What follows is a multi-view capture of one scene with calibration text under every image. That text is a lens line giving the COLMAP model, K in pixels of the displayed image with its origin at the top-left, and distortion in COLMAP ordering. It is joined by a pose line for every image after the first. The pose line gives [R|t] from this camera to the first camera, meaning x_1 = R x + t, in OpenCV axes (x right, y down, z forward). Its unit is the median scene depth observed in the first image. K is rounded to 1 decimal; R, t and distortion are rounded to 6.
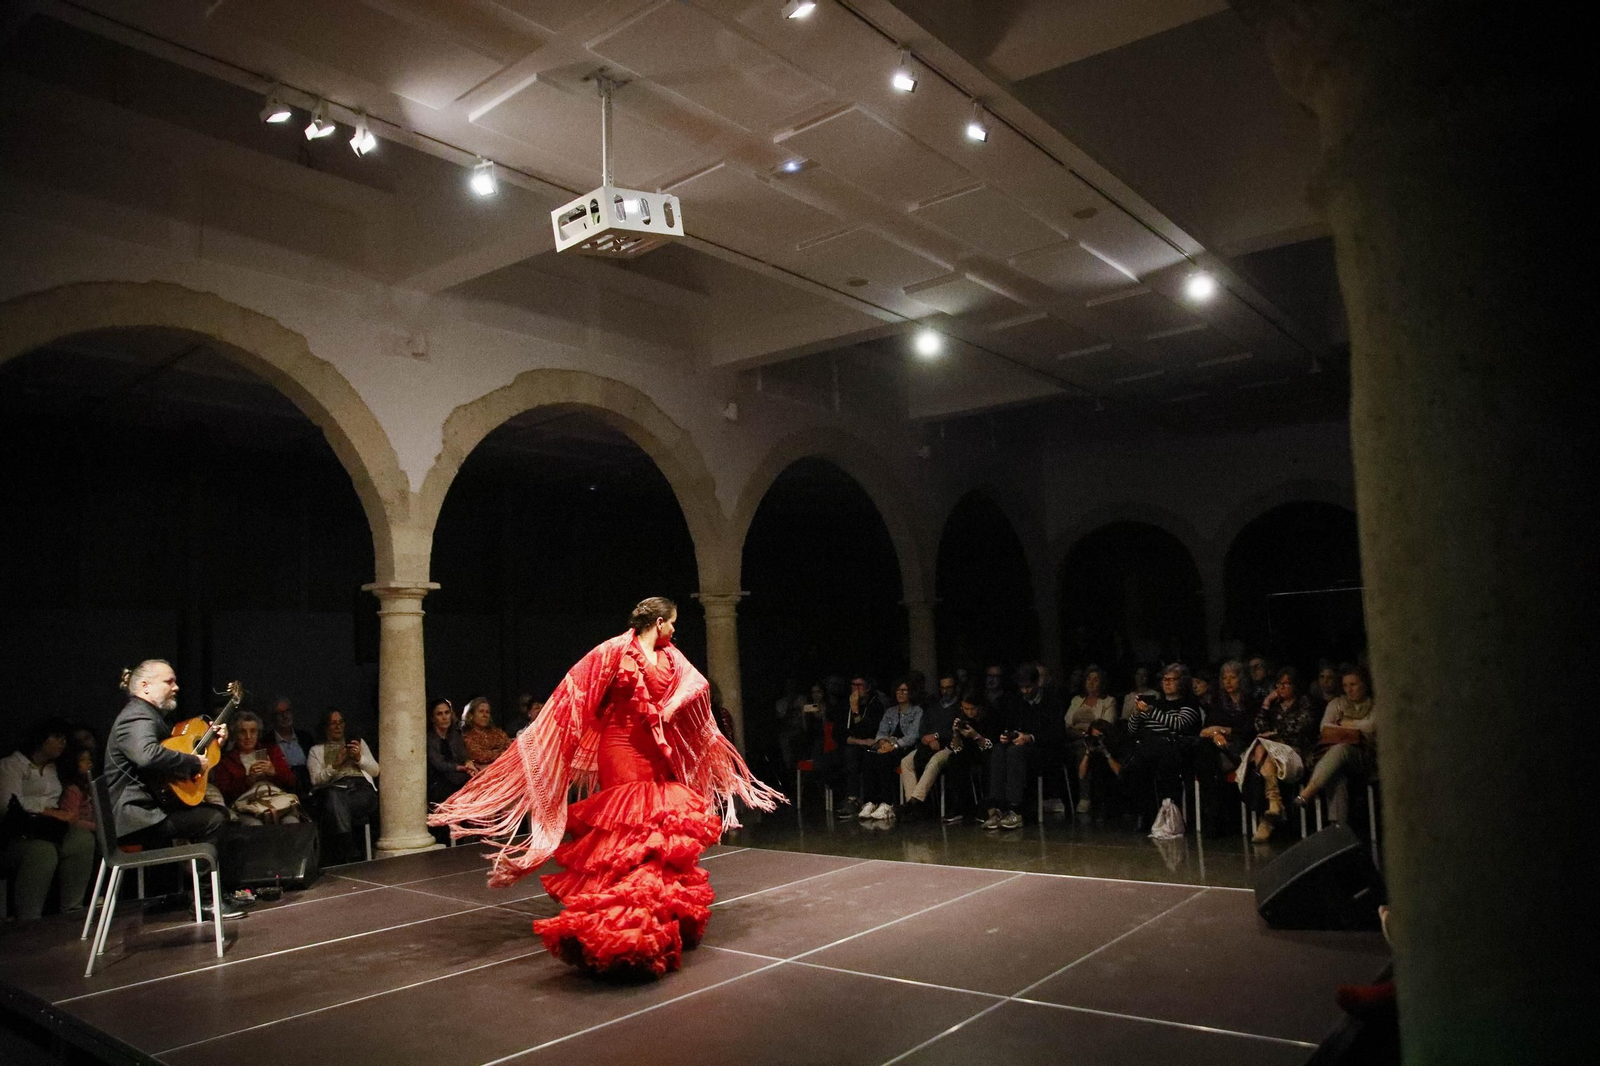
lens RADIAL K [[1115.2, 0, 797.9], [0, 1115.2, 538.3], [0, 0, 1]] dist [-0.100745, 0.052394]
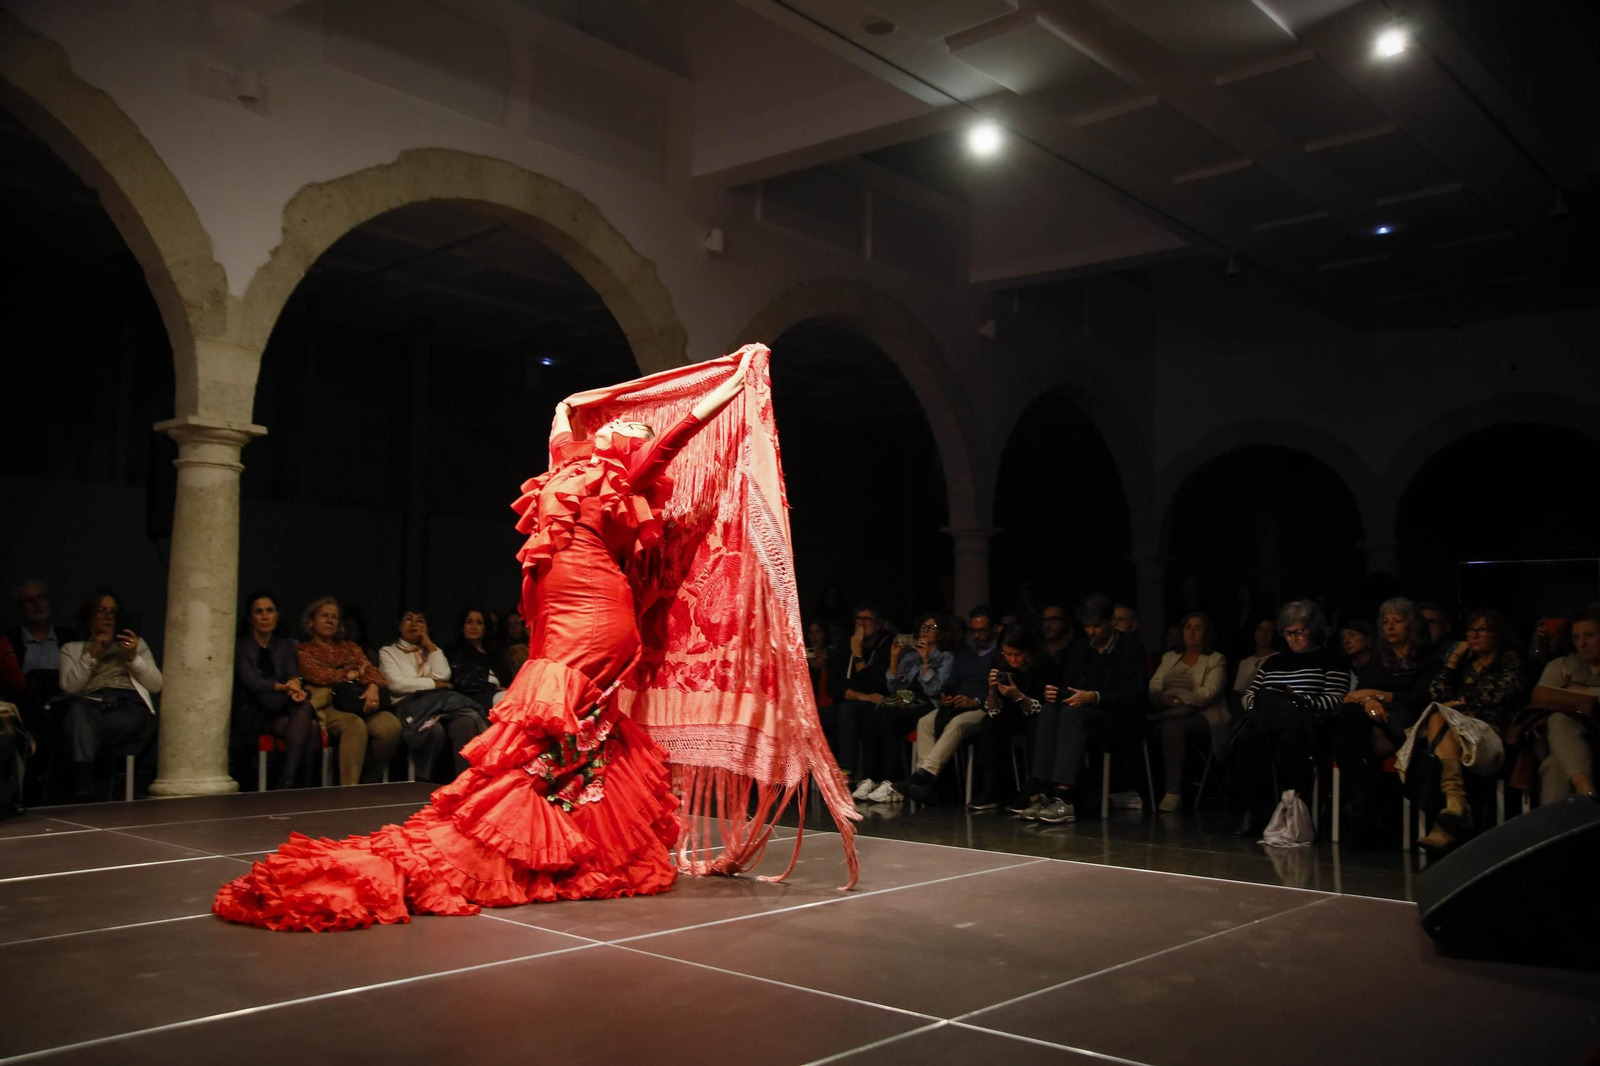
lens RADIAL K [[1377.6, 0, 795.7], [0, 1377.6, 533.3], [0, 0, 1]] dist [-0.013229, 0.059894]
pose [[0.997645, 0.052298, -0.044367, 0.055816], [-0.051100, 0.998309, 0.027717, 0.065026], [0.045741, -0.025385, 0.998631, 0.126436]]
